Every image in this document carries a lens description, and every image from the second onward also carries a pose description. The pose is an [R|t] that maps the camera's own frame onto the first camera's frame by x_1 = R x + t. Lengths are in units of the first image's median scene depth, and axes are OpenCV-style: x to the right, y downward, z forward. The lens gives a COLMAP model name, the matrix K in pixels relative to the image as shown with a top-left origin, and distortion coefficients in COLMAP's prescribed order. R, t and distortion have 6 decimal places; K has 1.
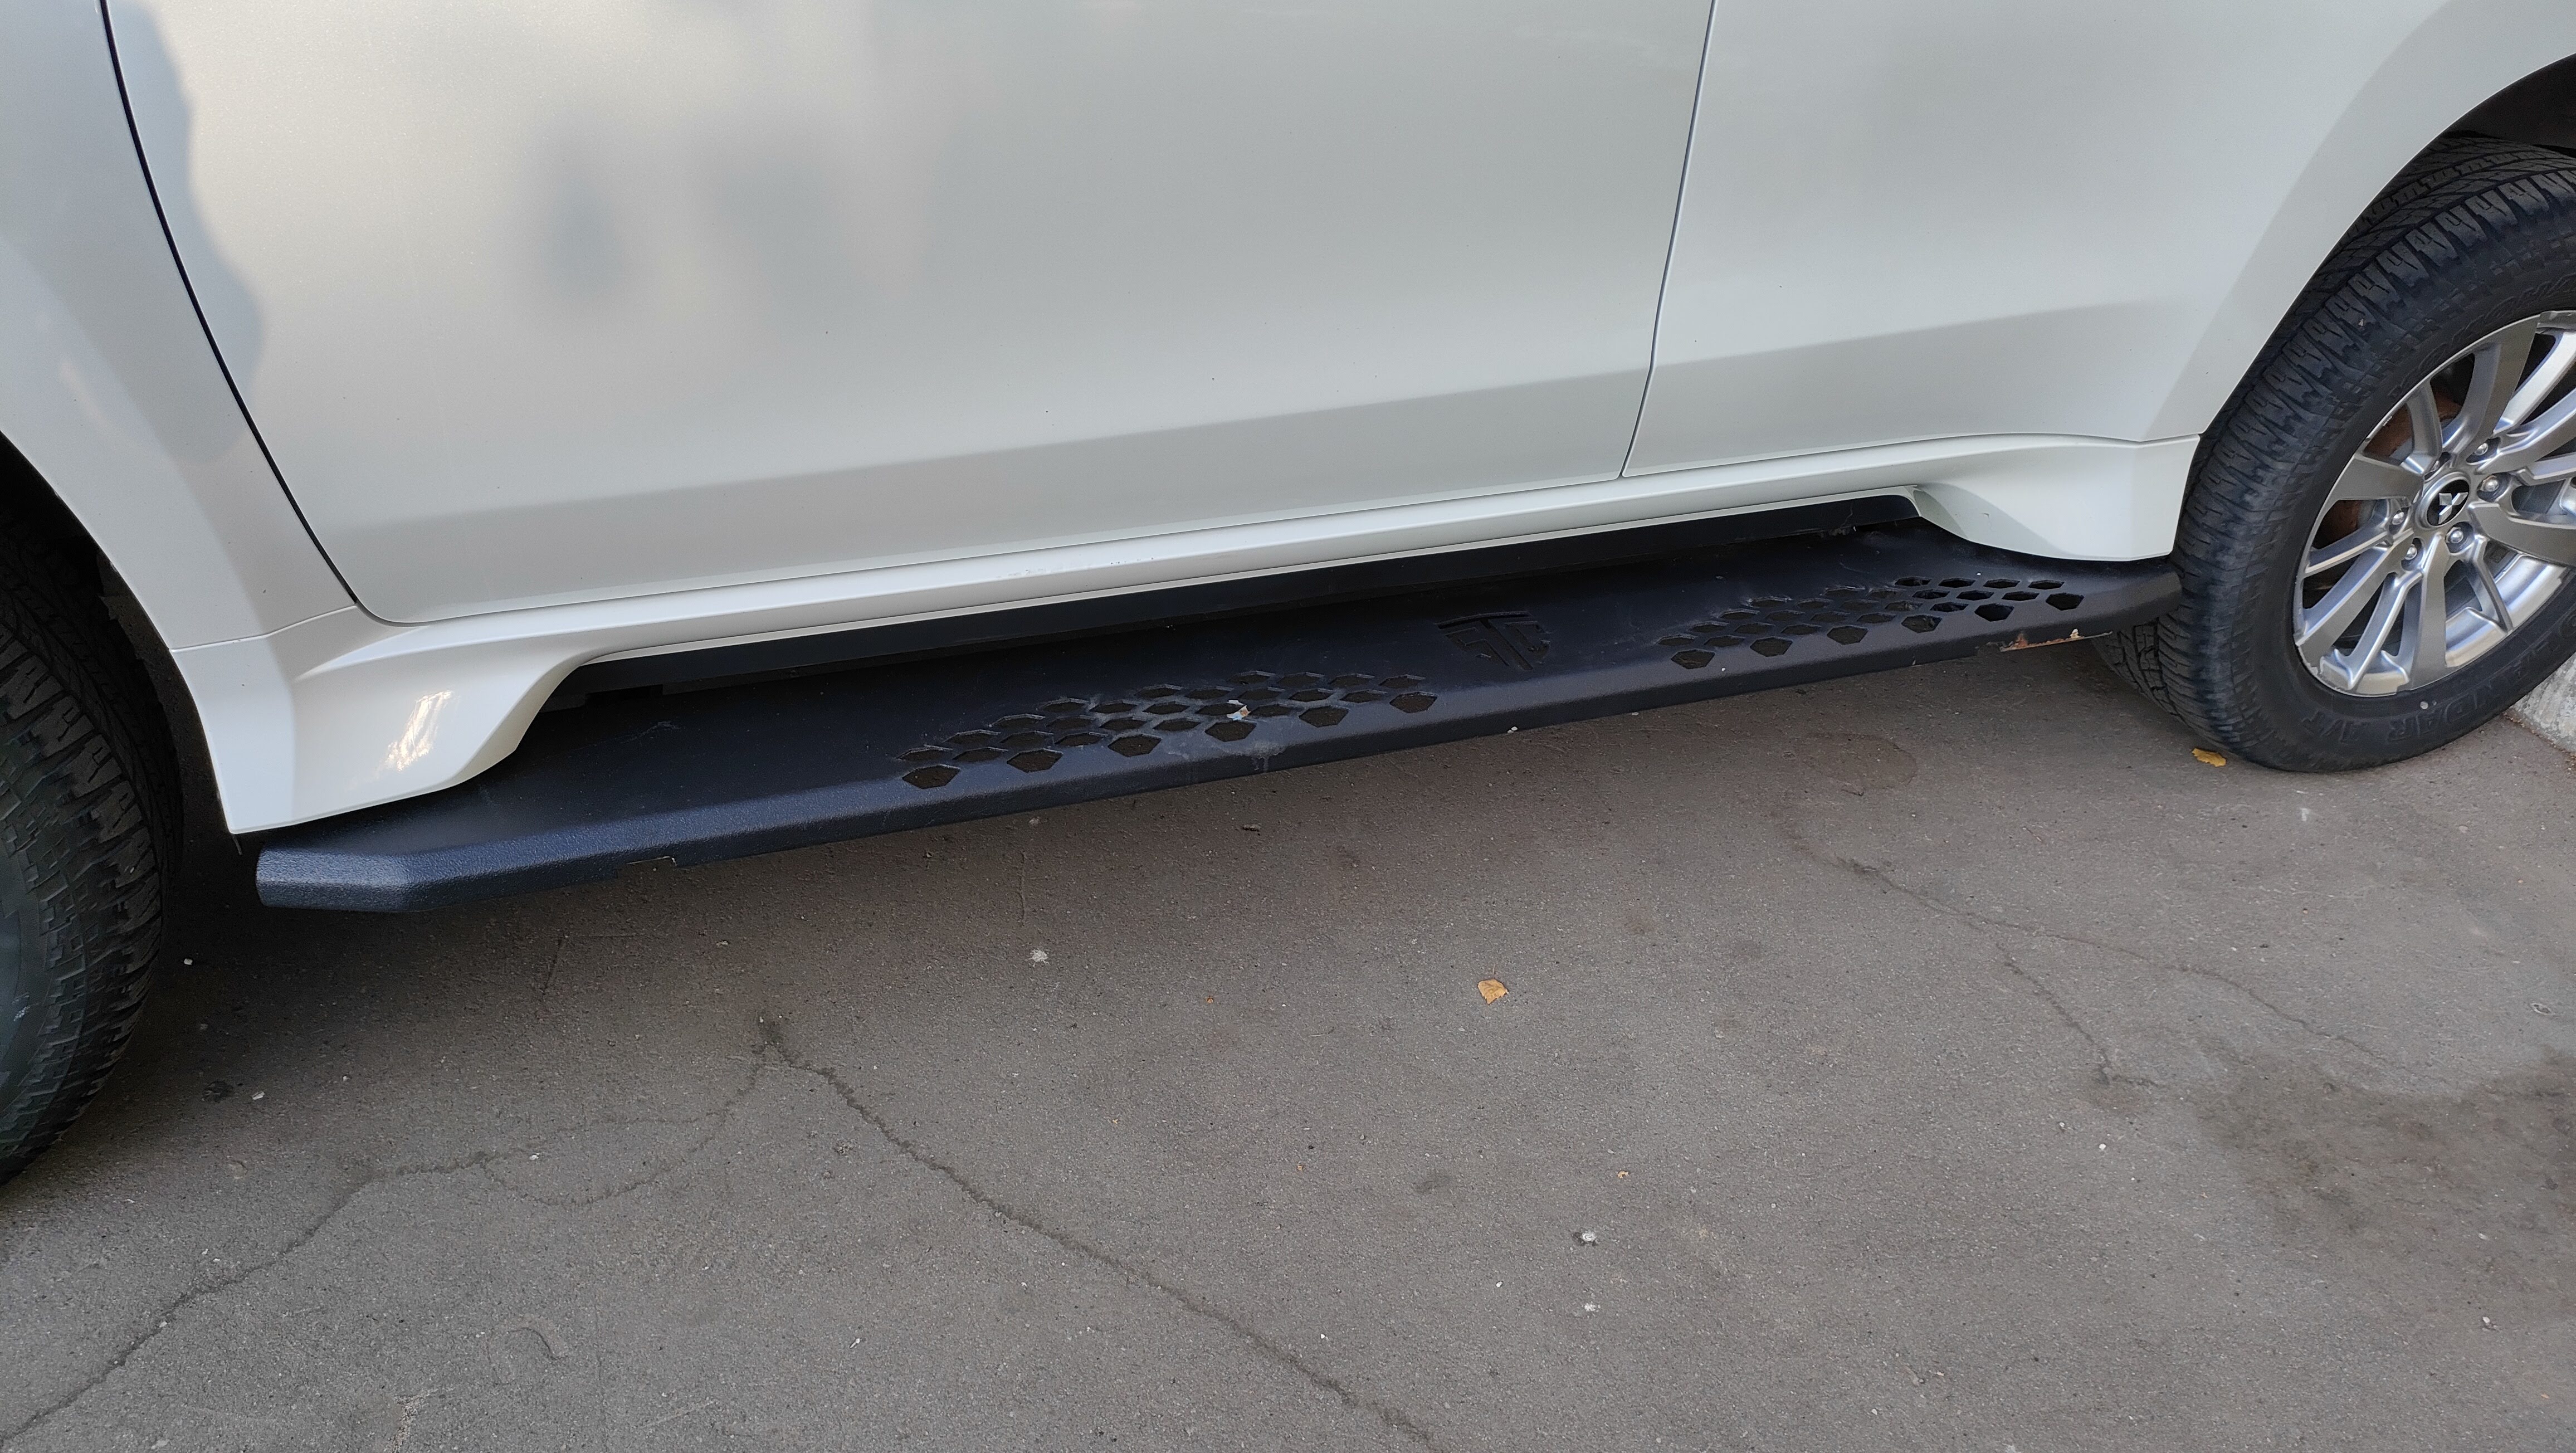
lens RADIAL K [[1887.1, 0, 1294.5], [0, 1887.1, 741.8], [0, 0, 1]] dist [0.026665, -0.022806]
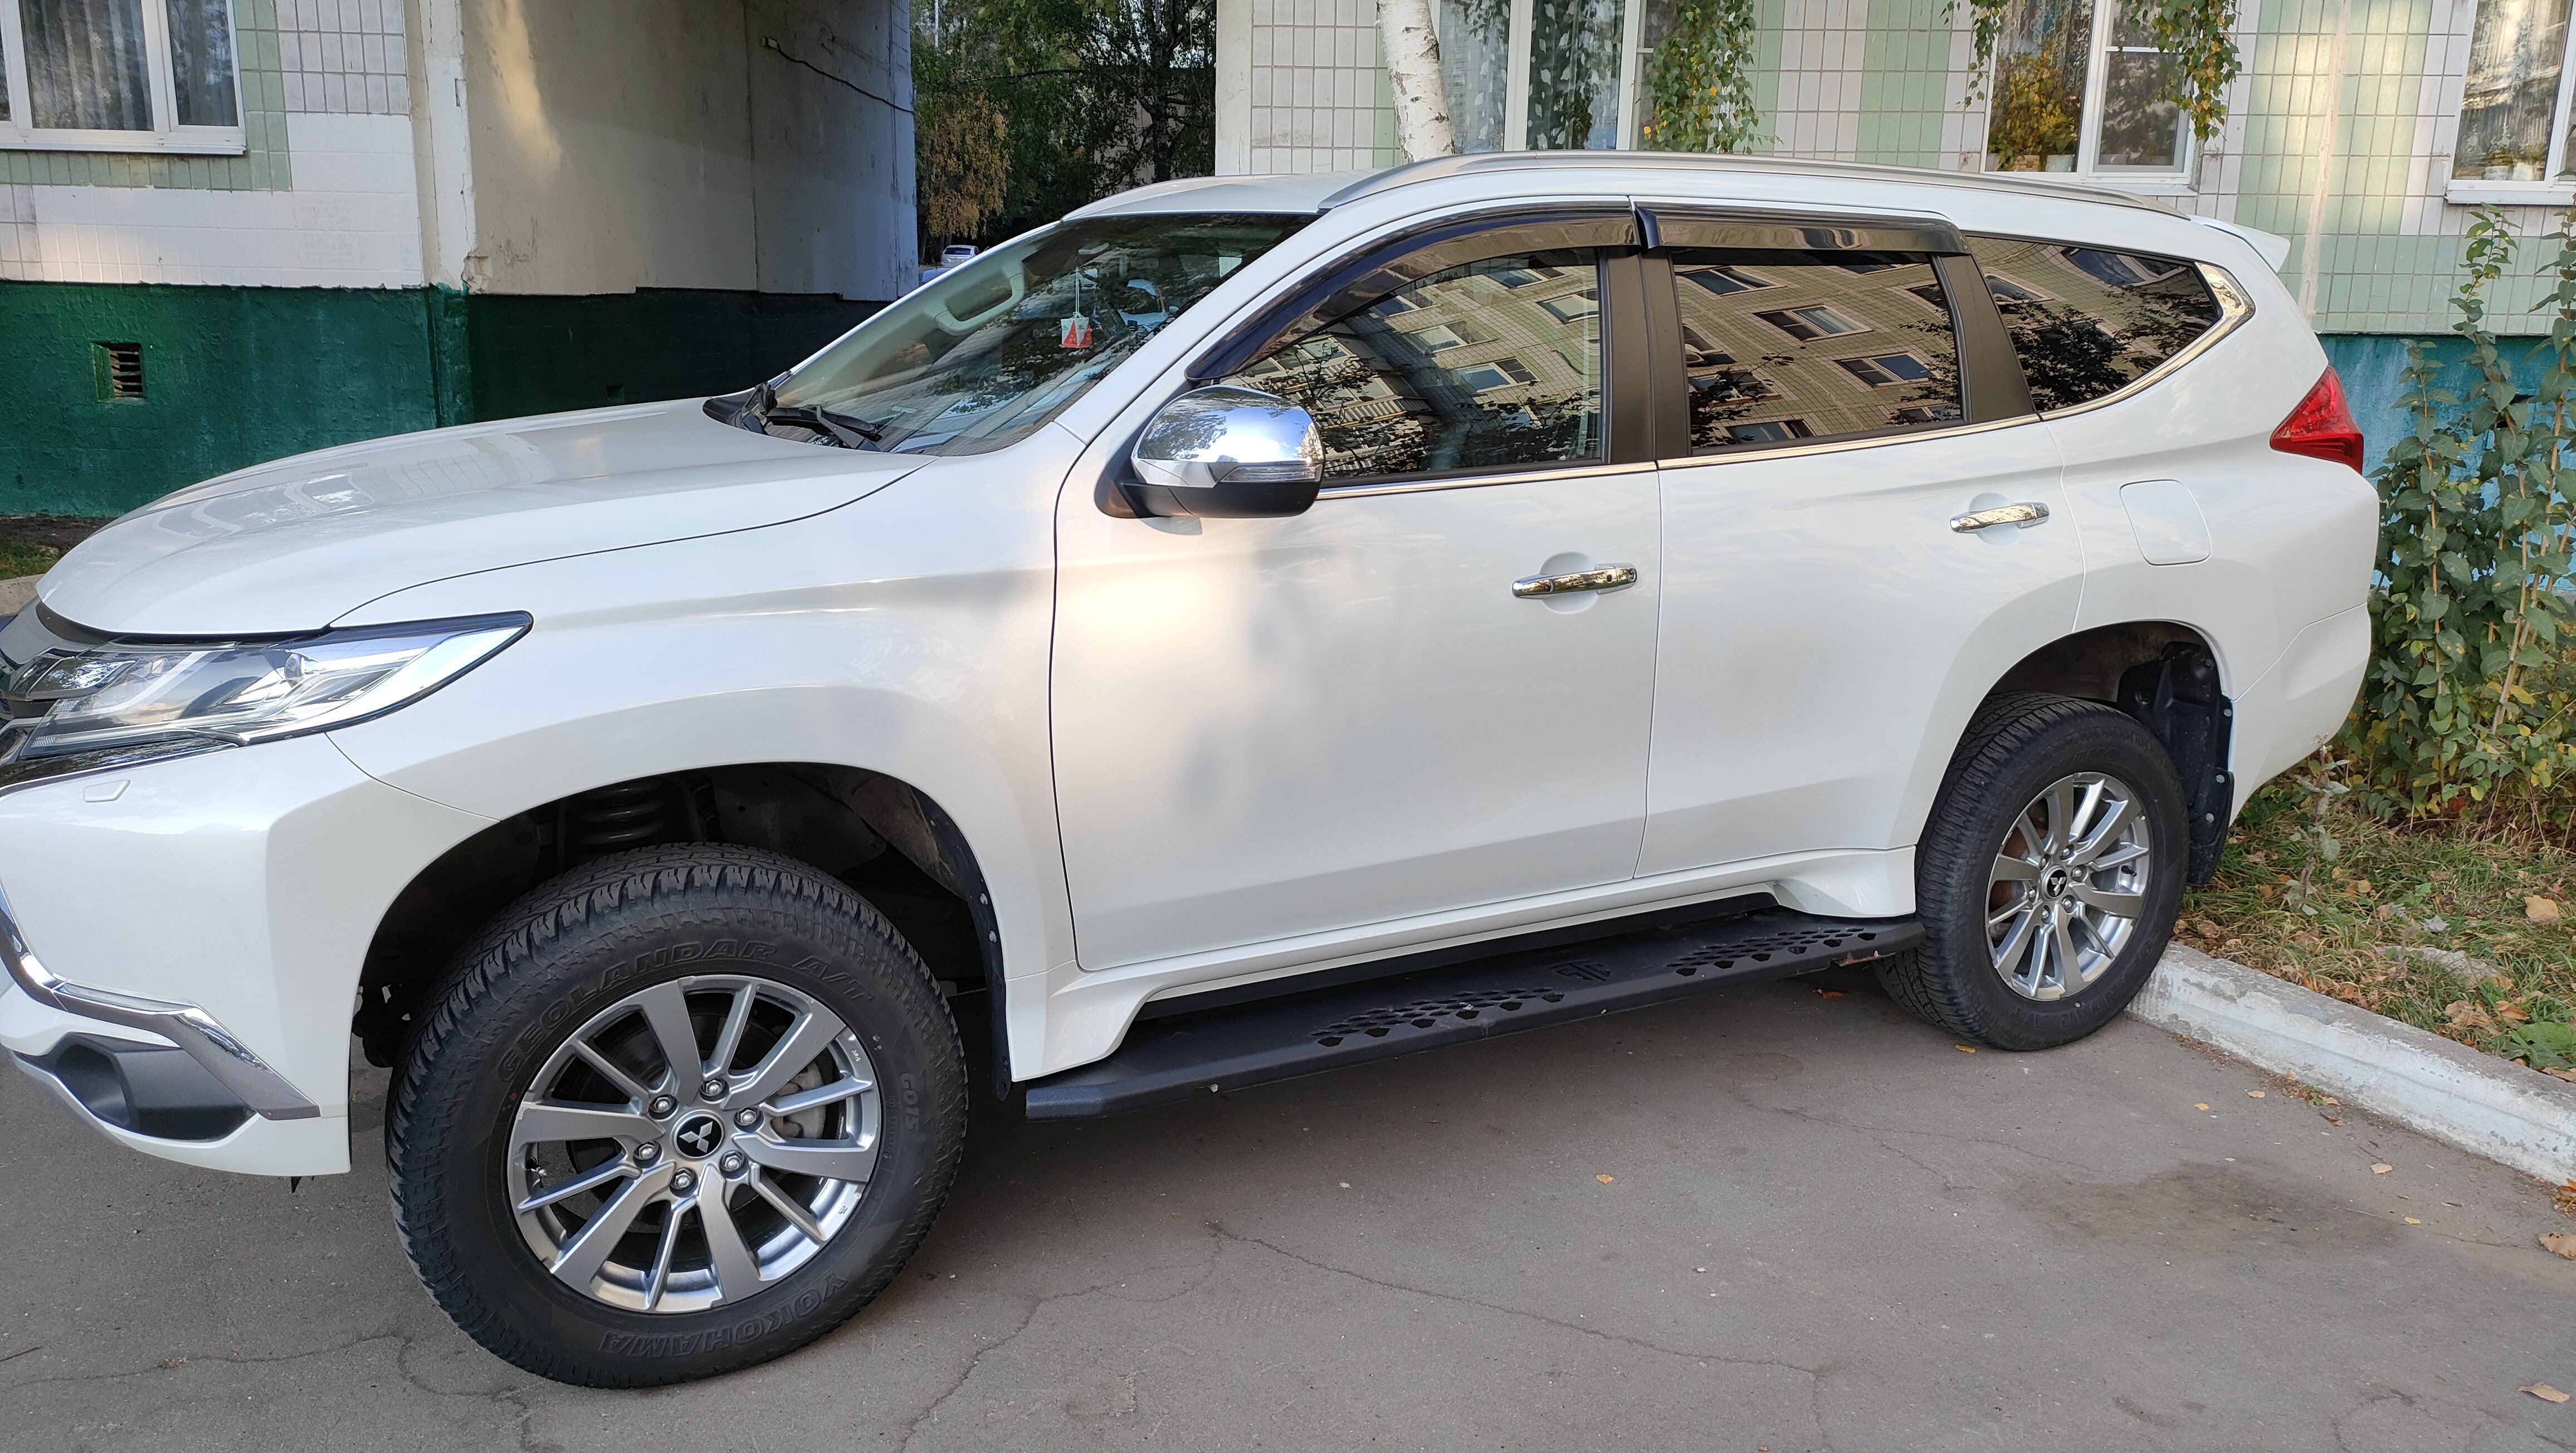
lens RADIAL K [[1887.1, 0, 1275.4], [0, 1887.1, 722.3], [0, 0, 1]] dist [0.026665, -0.022806]
pose [[0.988750, -0.071686, 0.131281, -0.359526], [0.113151, 0.932490, -0.343016, 0.277261], [-0.097829, 0.354012, 0.930110, -0.672184]]
